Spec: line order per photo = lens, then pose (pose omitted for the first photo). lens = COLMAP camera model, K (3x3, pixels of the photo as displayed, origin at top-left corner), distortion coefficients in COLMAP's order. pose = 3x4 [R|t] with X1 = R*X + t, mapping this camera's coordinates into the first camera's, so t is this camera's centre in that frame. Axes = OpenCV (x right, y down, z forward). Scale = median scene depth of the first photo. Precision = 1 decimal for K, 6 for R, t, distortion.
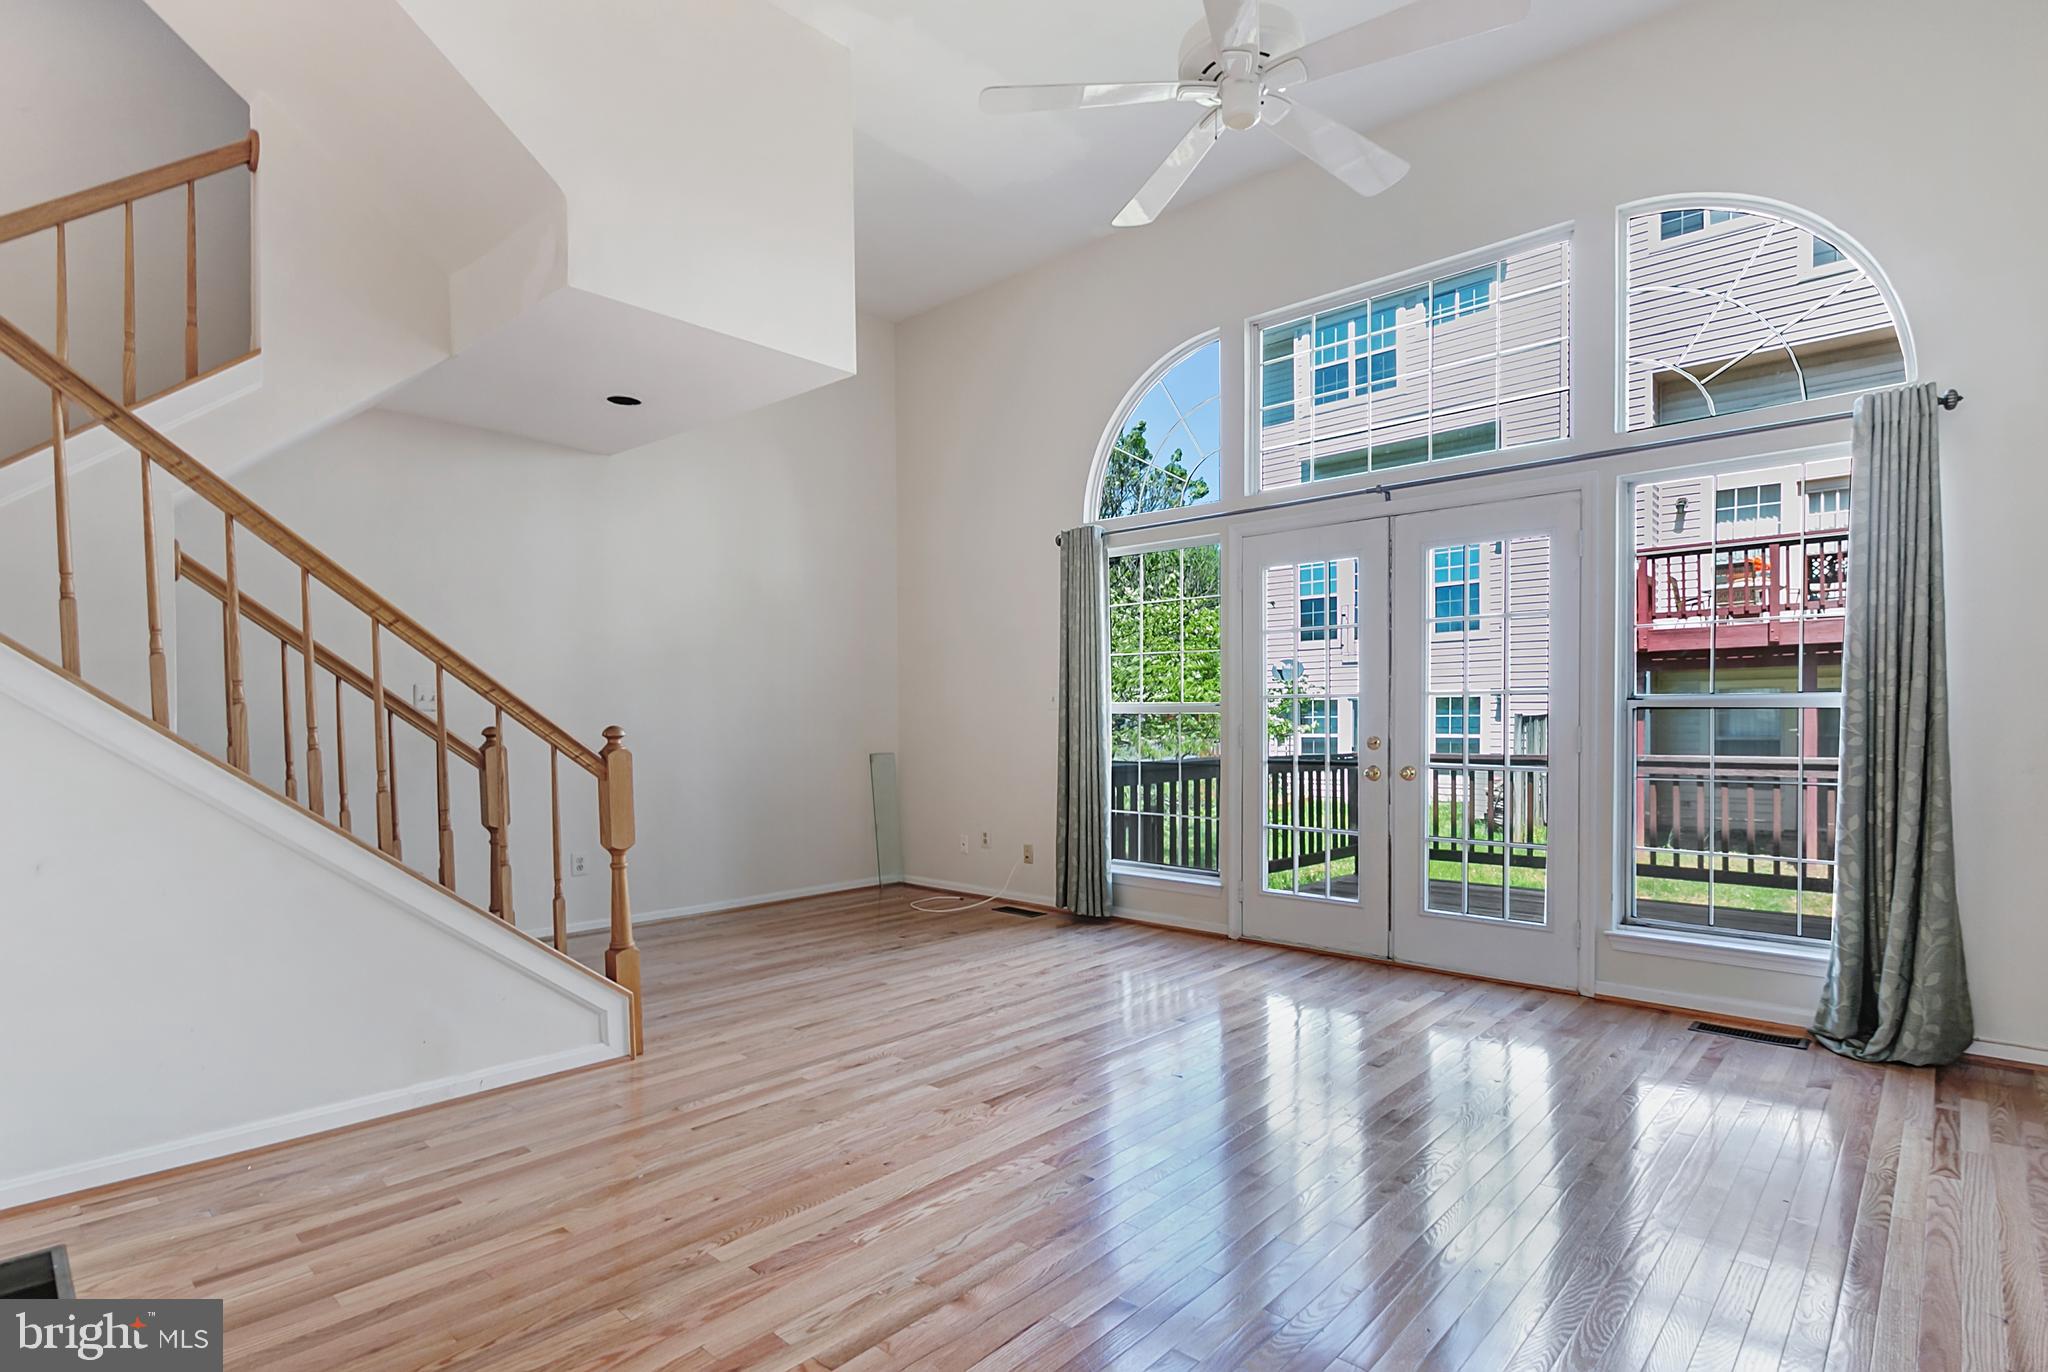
lens RADIAL K [[1021.9, 0, 1004.3], [0, 1021.9, 755.4], [0, 0, 1]] dist [-0.001895, -0.000831]
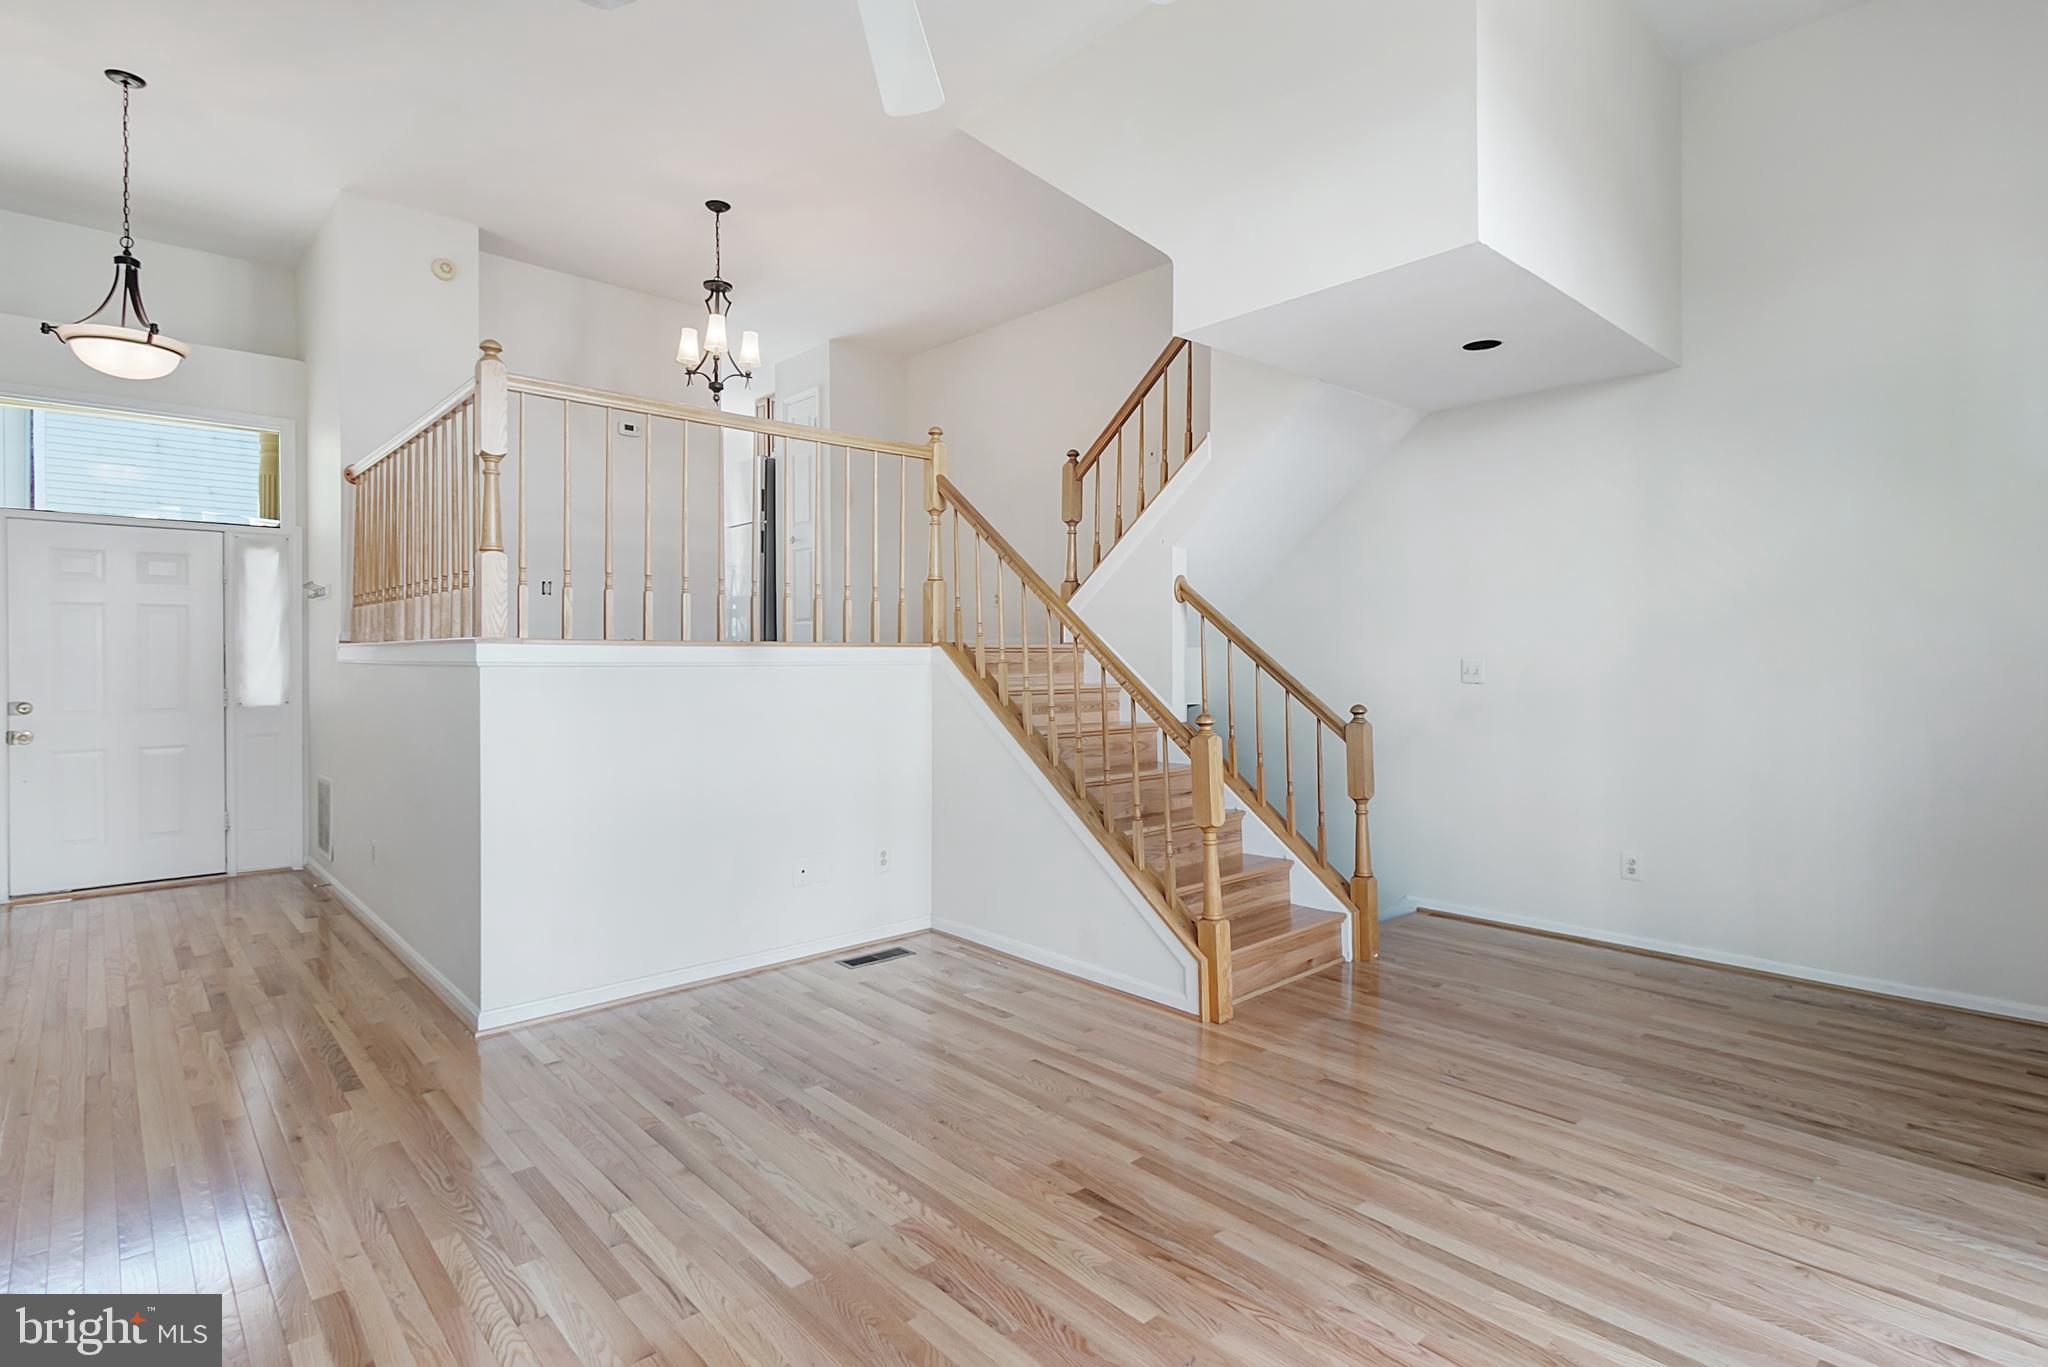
lens RADIAL K [[1016.9, 0, 1044.8], [0, 1016.9, 686.1], [0, 0, 1]] dist [0.000094, 0.000200]
pose [[-0.072107, 0.027631, -0.997014, 0.740322], [-0.031646, 0.999050, 0.029977, -0.087529], [0.996895, 0.033713, -0.071164, 0.938321]]
